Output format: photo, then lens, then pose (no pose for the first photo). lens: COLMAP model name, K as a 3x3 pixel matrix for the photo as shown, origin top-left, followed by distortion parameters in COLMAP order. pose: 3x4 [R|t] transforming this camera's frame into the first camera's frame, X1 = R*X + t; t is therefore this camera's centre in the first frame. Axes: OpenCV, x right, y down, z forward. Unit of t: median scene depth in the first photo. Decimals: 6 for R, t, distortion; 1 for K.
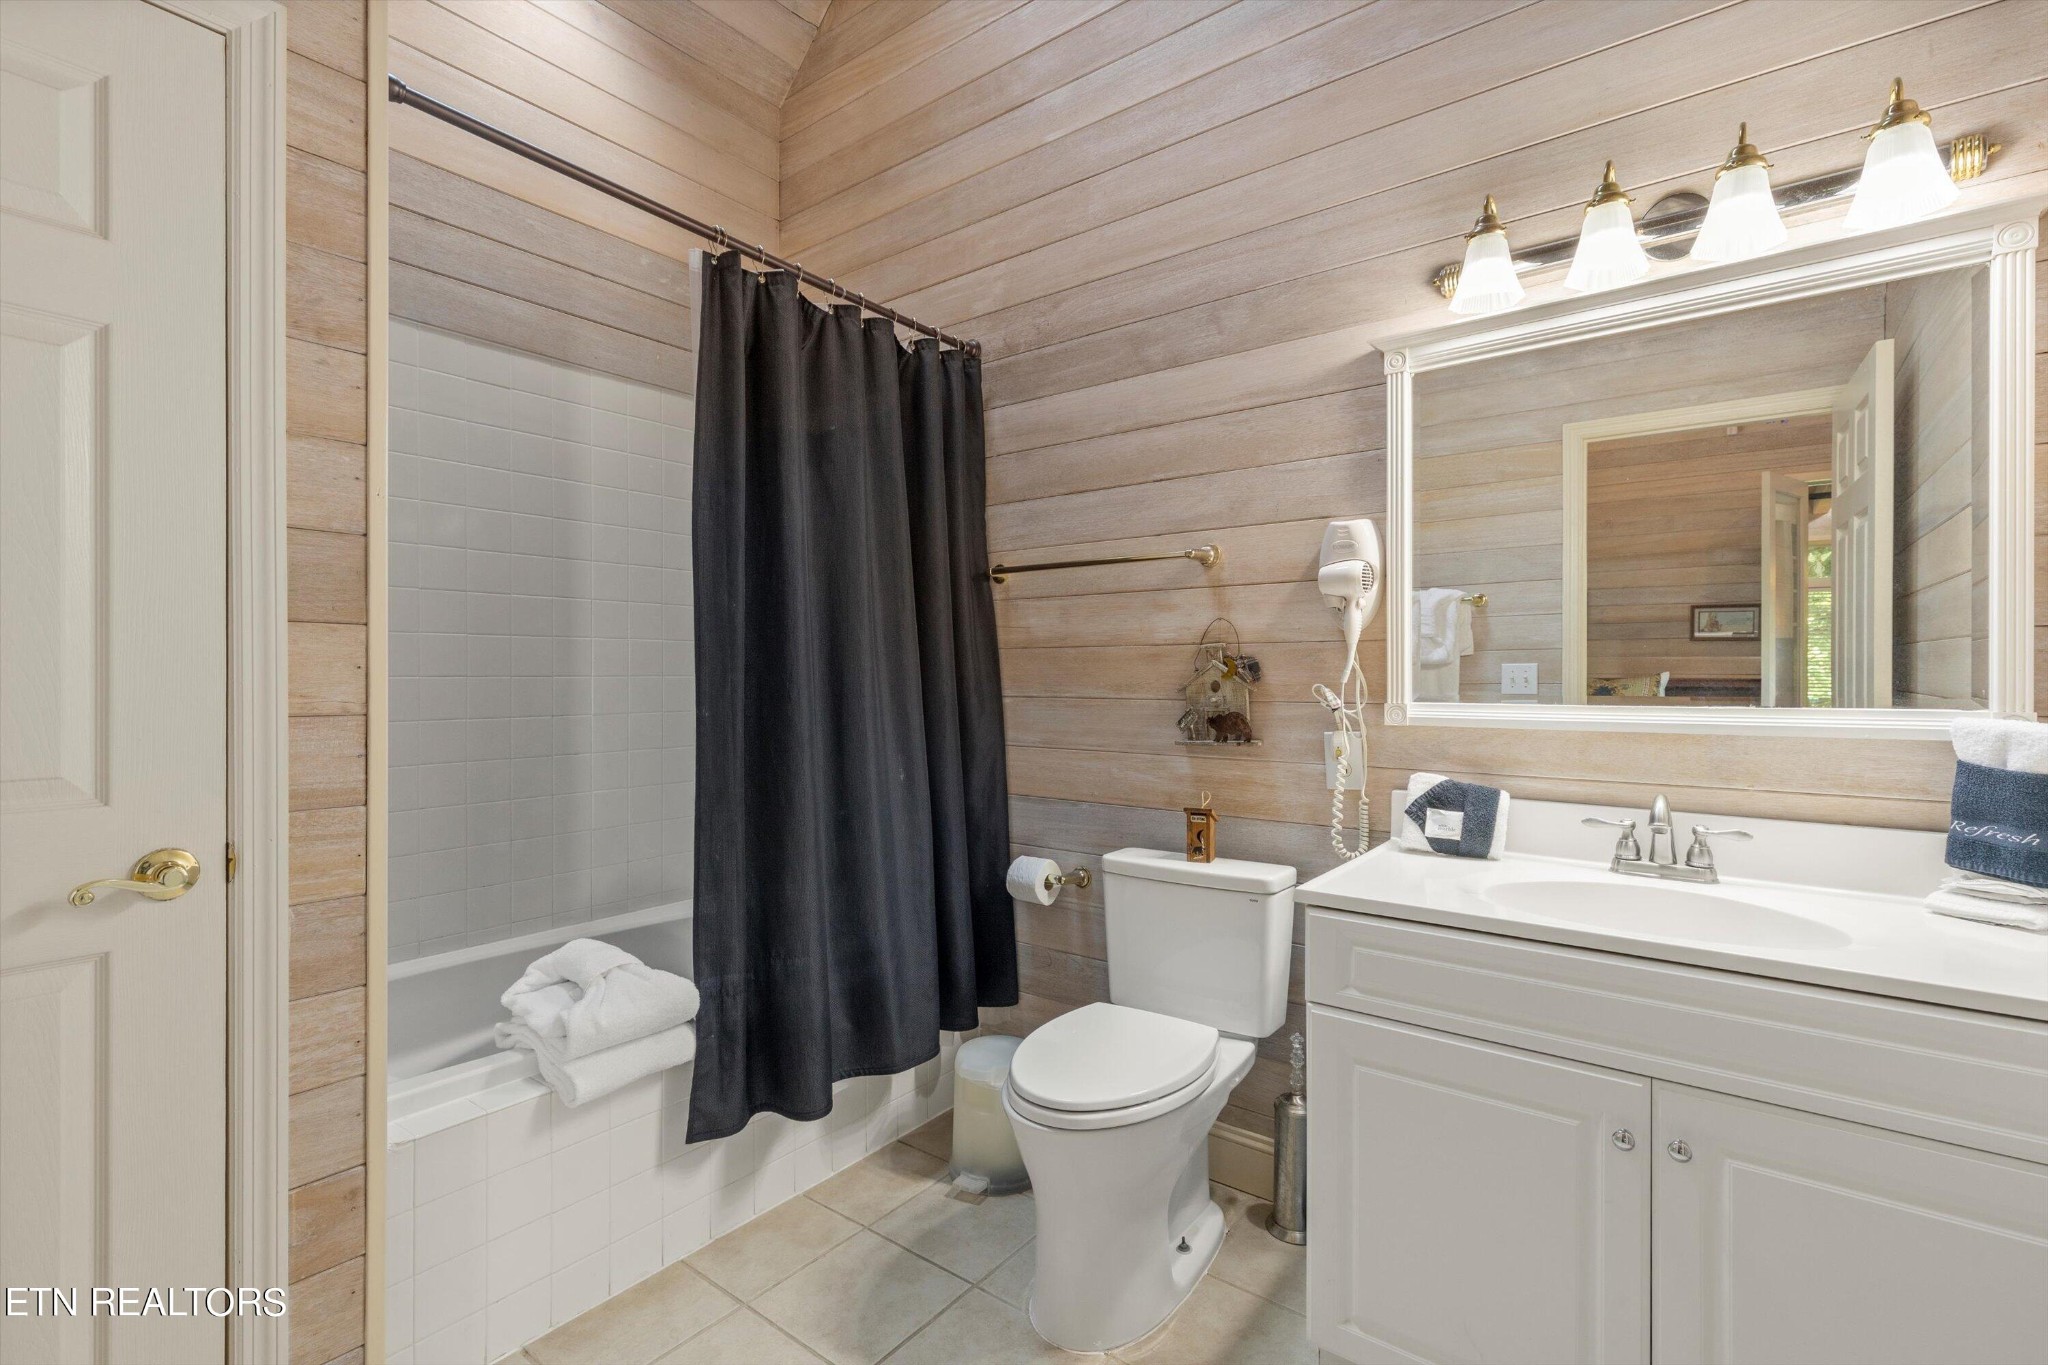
lens RADIAL K [[921.3, 0, 1021.9], [0, 921.3, 669.6], [0, 0, 1]] dist [0.005321, 0.000347]
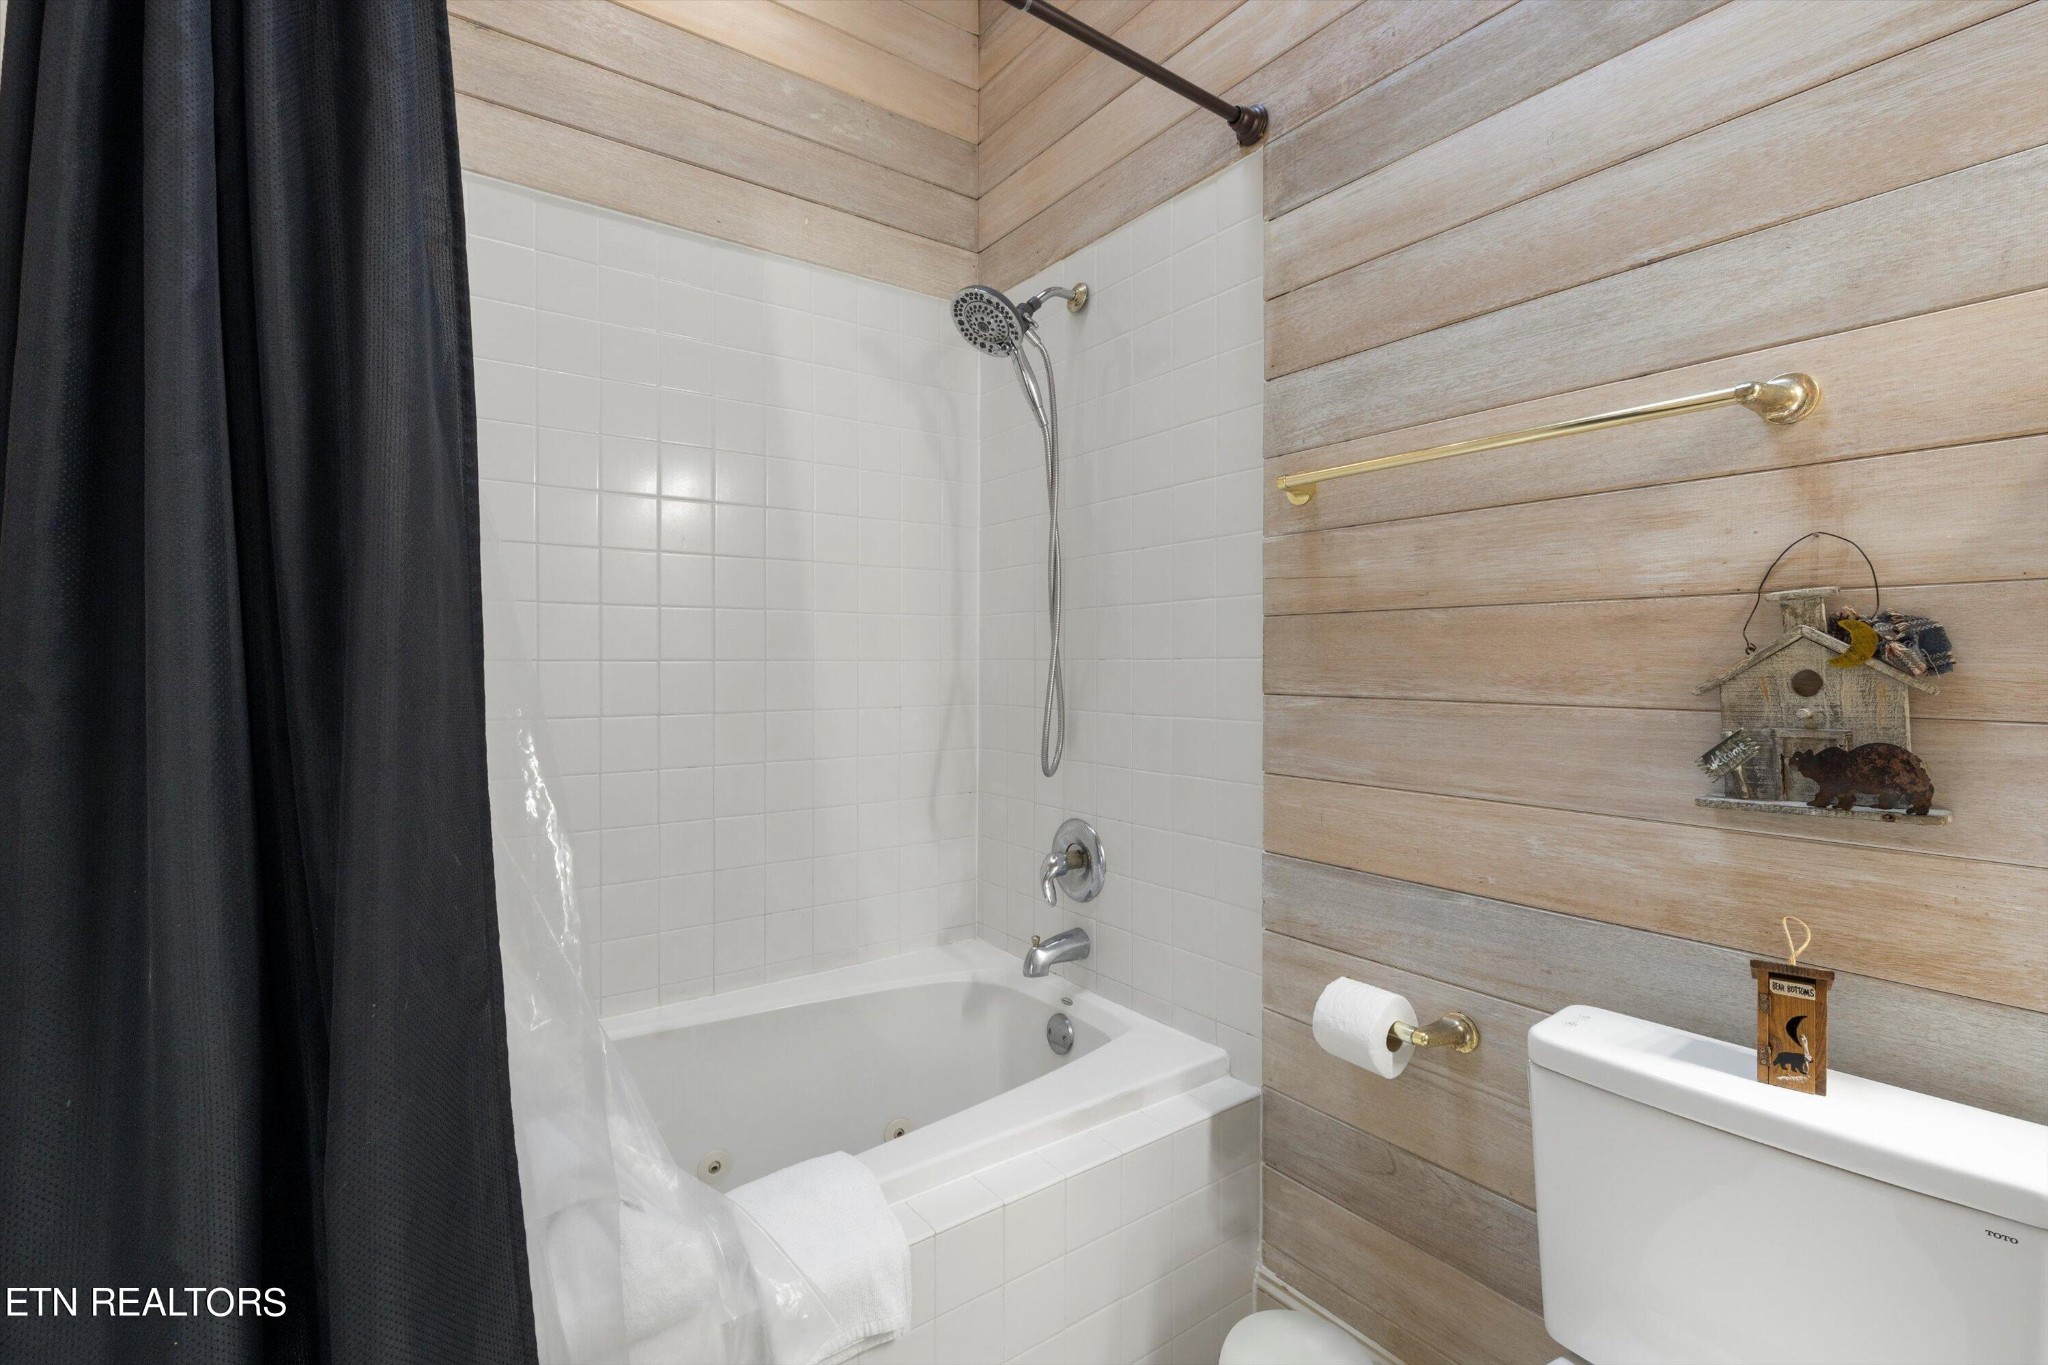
lens RADIAL K [[921.3, 0, 1021.9], [0, 921.3, 669.6], [0, 0, 1]] dist [0.005321, 0.000347]
pose [[0.958259, 0.003921, -0.285873, -0.028938], [-0.000219, 0.999916, 0.012984, 0.005490], [0.285900, -0.012379, 0.958179, 0.435577]]
